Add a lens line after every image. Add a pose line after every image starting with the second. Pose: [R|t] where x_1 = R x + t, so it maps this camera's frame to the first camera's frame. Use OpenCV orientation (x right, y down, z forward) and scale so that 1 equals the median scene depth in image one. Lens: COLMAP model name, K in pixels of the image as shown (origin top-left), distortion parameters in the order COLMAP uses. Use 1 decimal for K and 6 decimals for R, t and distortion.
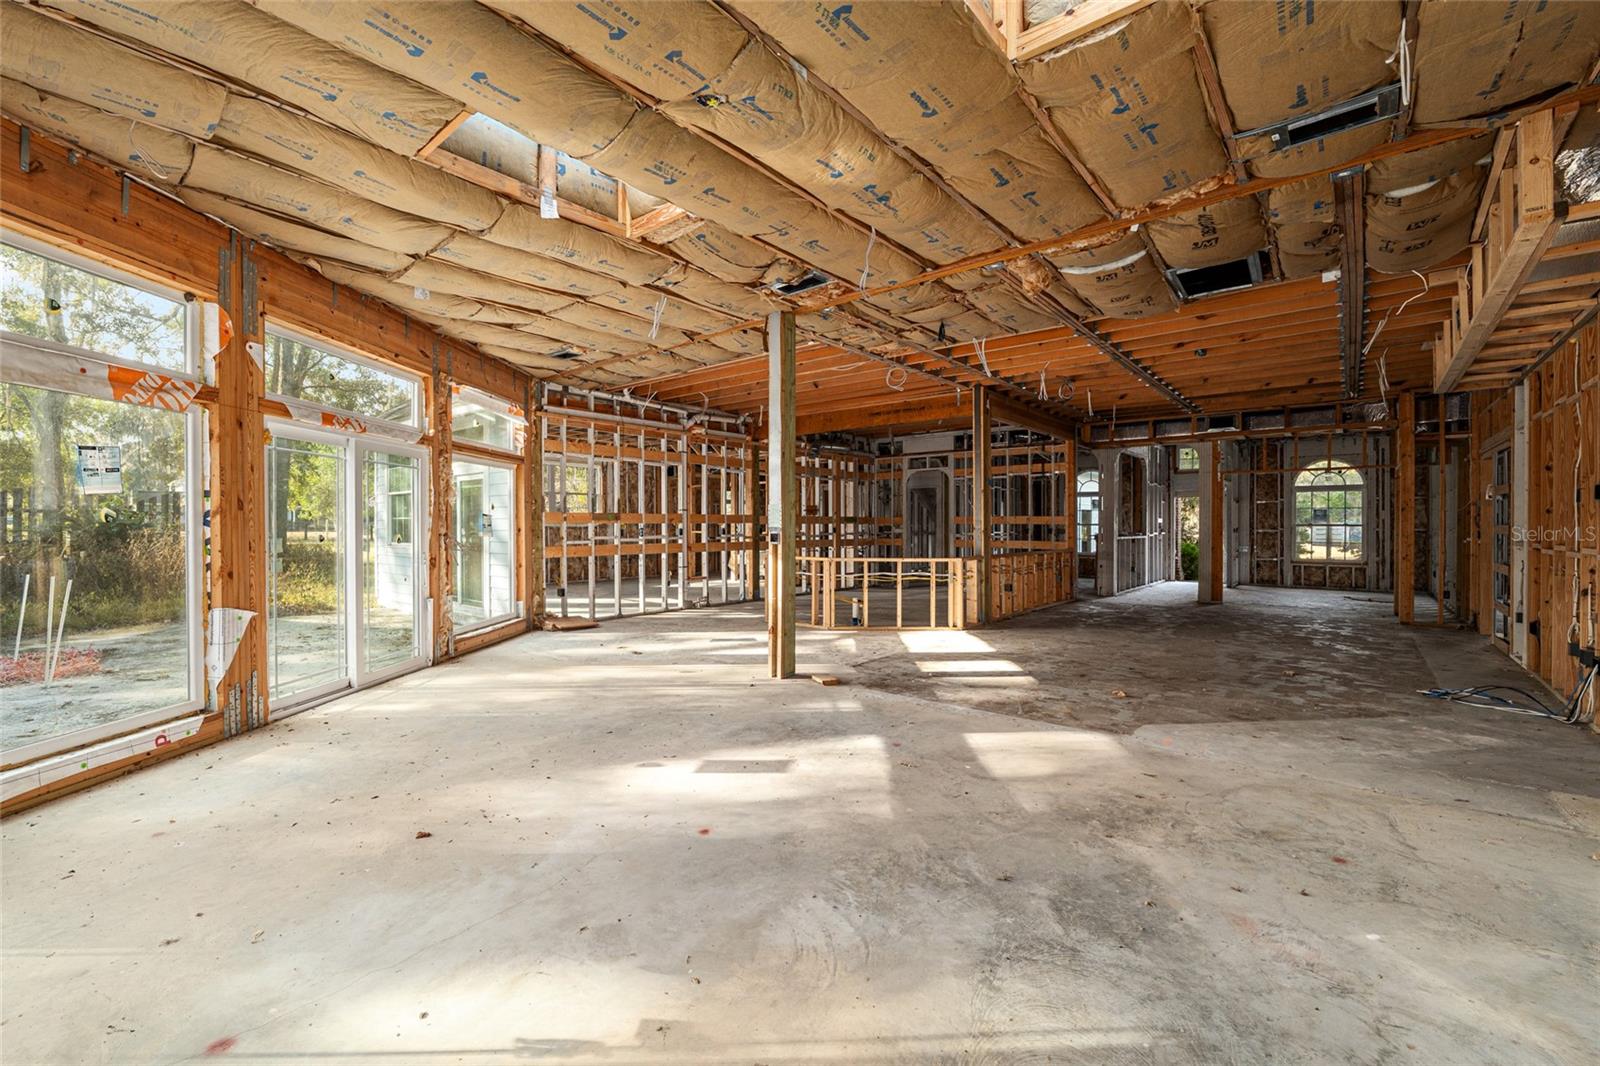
lens RADIAL K [[655.8, 0, 801.6], [0, 655.8, 527.5], [0, 0, 1]] dist [-0.011474, 0.000878]
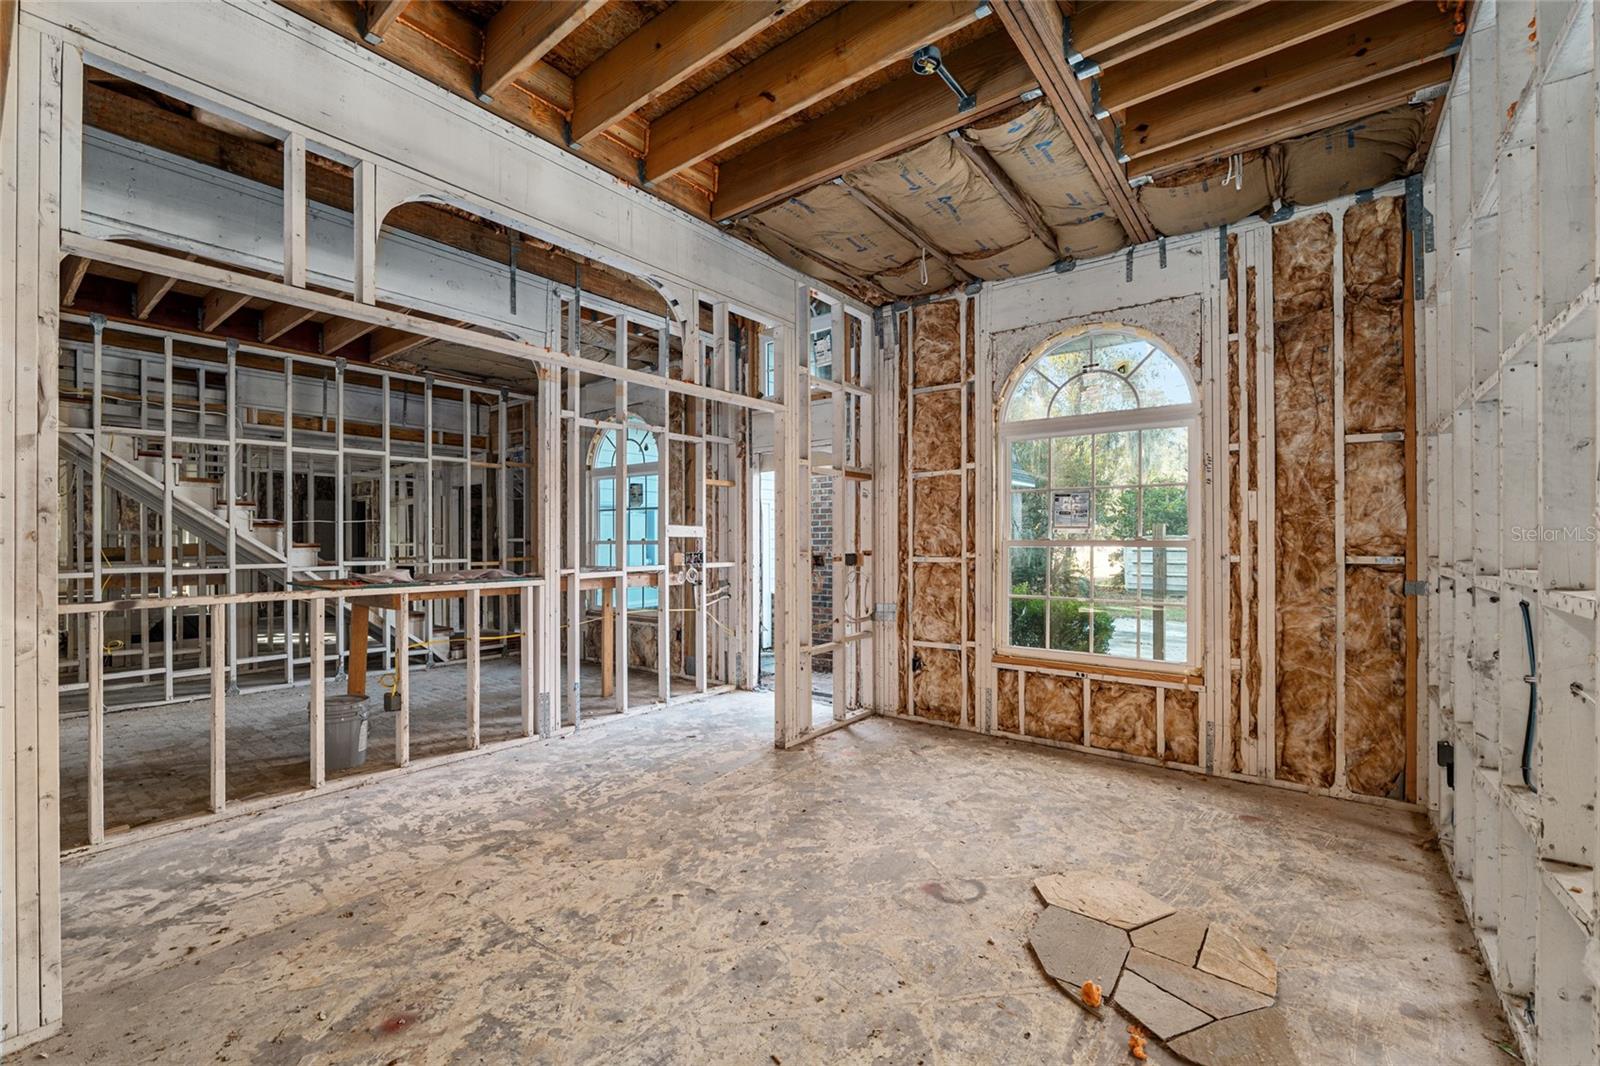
lens RADIAL K [[655.8, 0, 807.5], [0, 655.8, 548.4], [0, 0, 1]] dist [-0.011474, 0.000878]
pose [[0.999133, -0.004634, 0.041369, 0.799724], [0.004296, 0.999957, 0.008252, -0.005412], [-0.041406, -0.008067, 0.999110, 0.842143]]
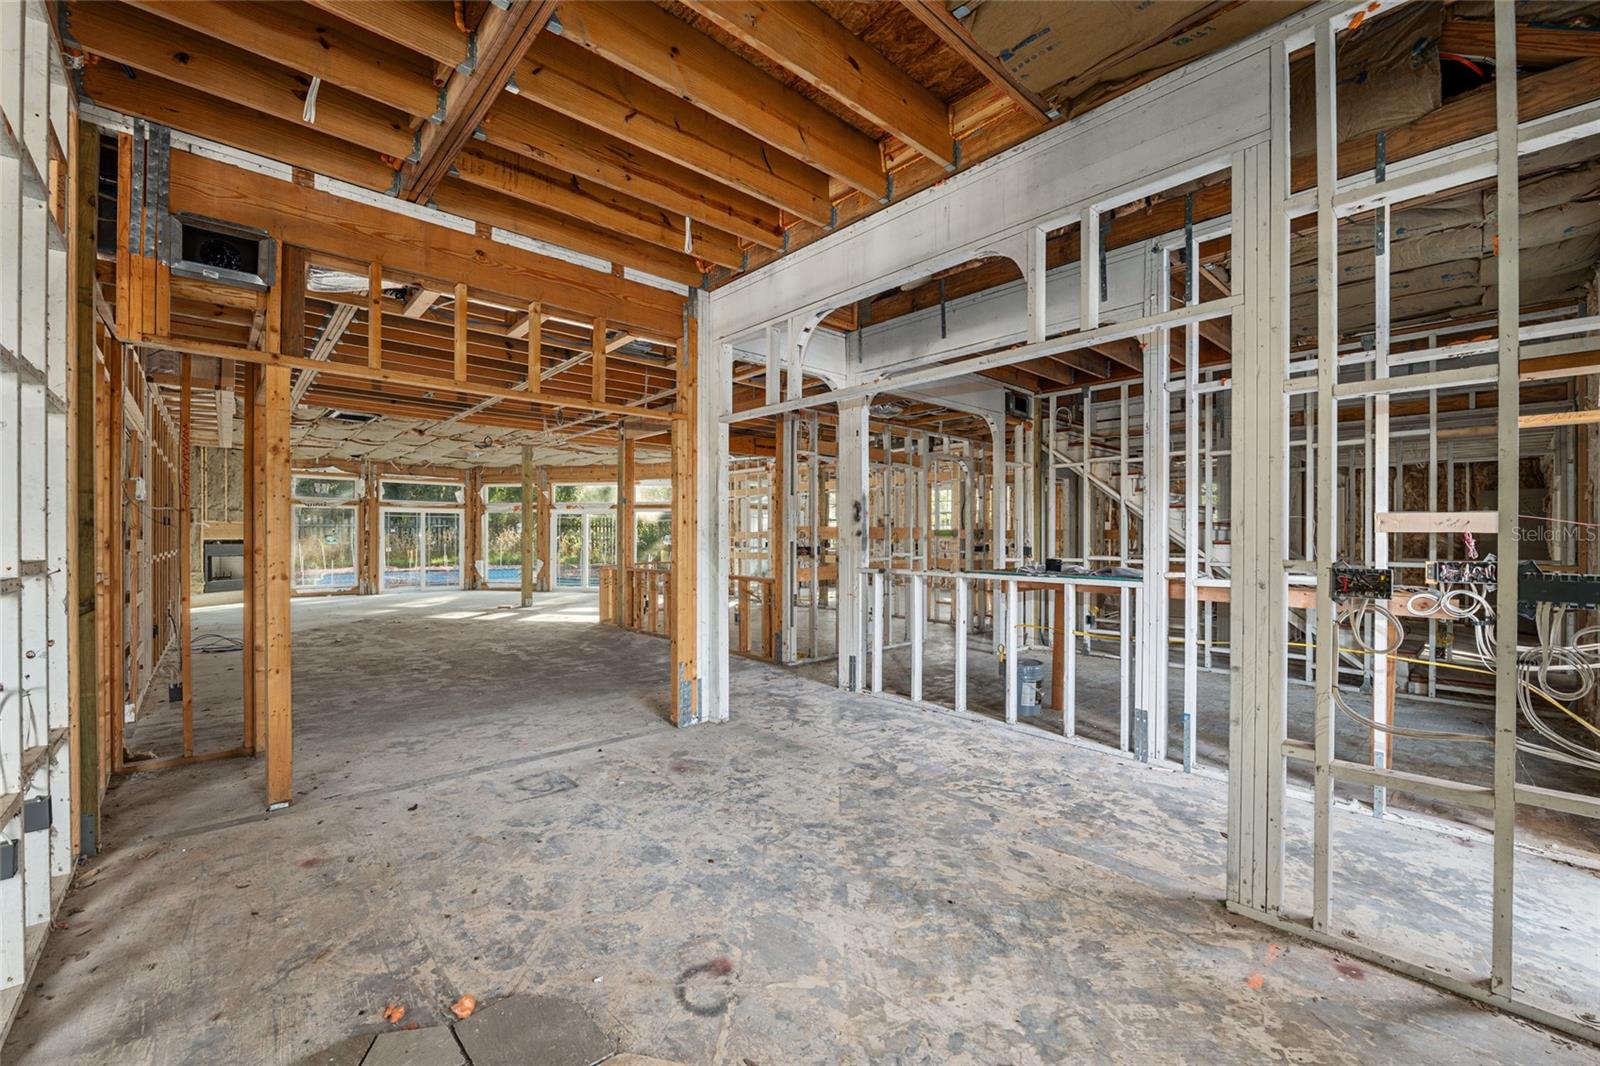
lens RADIAL K [[655.8, 0, 791.3], [0, 655.8, 533.4], [0, 0, 1]] dist [-0.011474, 0.000878]
pose [[-0.143841, -0.009135, -0.989559, 1.034774], [-0.006307, 0.999946, -0.008314, -0.004796], [0.989581, 0.005046, -0.143891, 1.116608]]
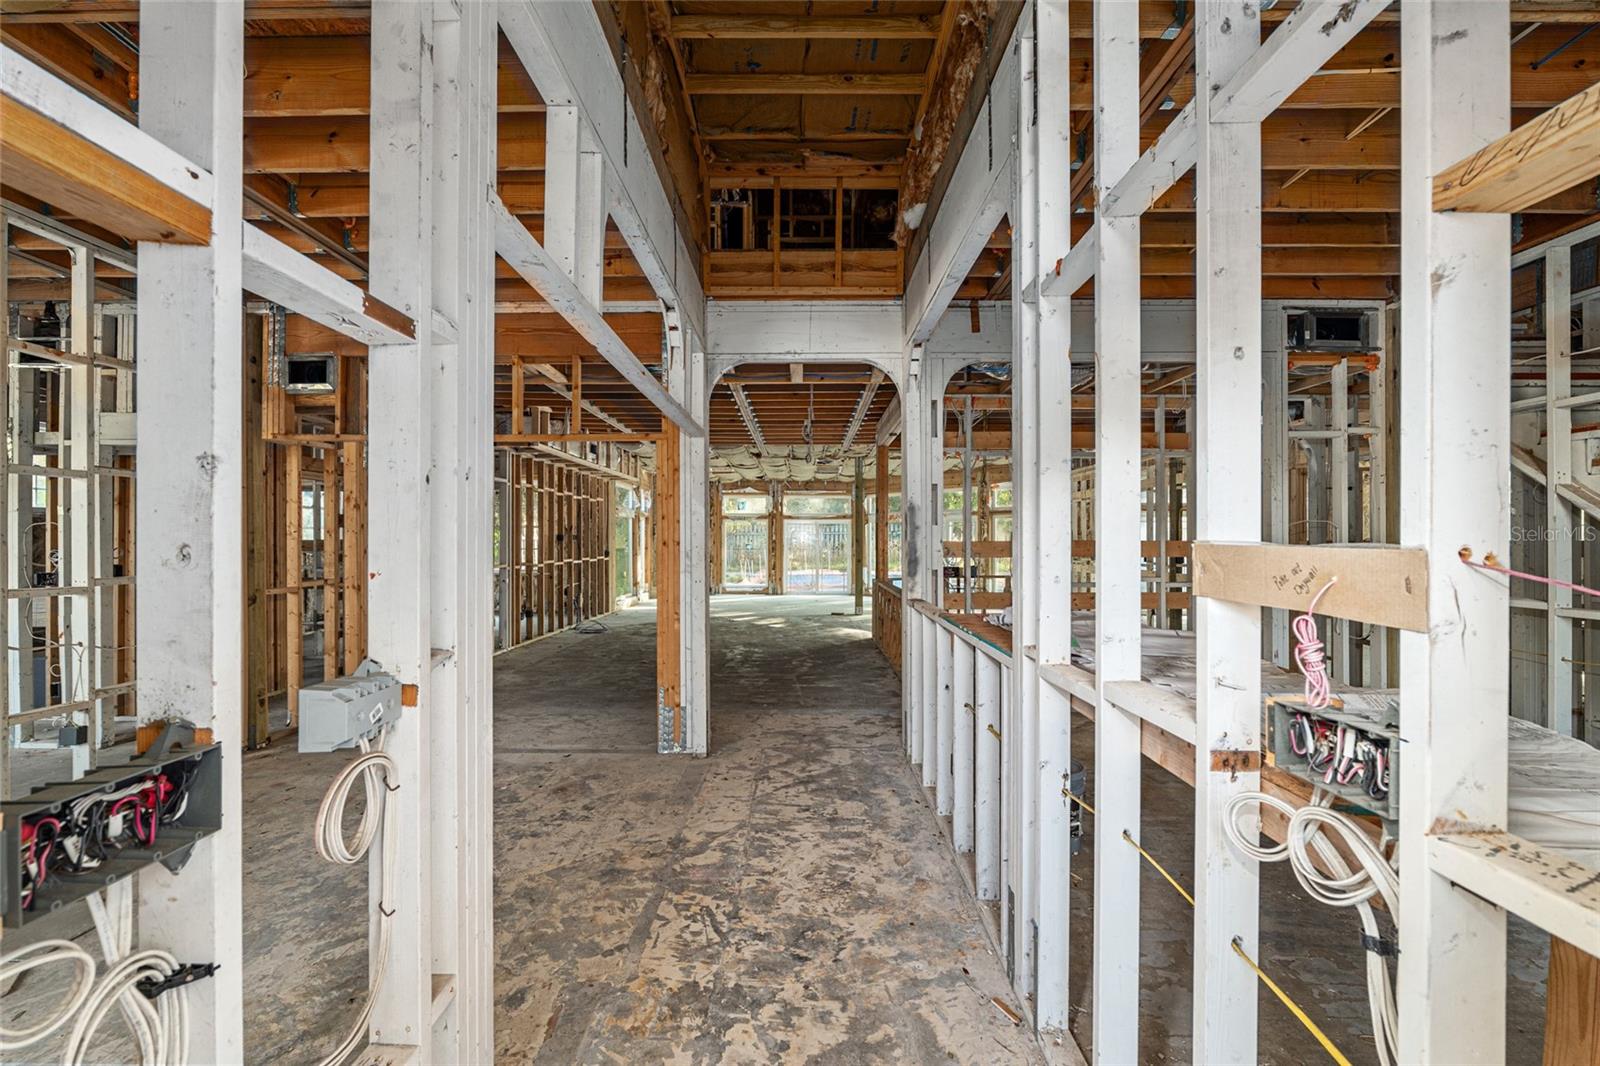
lens RADIAL K [[680.0, 0, 795.7], [0, 680.0, 546.6], [0, 0, 1]] dist [-0.006832, -0.000098]
pose [[-0.775818, 0.004365, -0.630942, 0.833039], [-0.003569, 0.999930, 0.011306, -0.019135], [0.630947, 0.011024, -0.775748, 1.372347]]
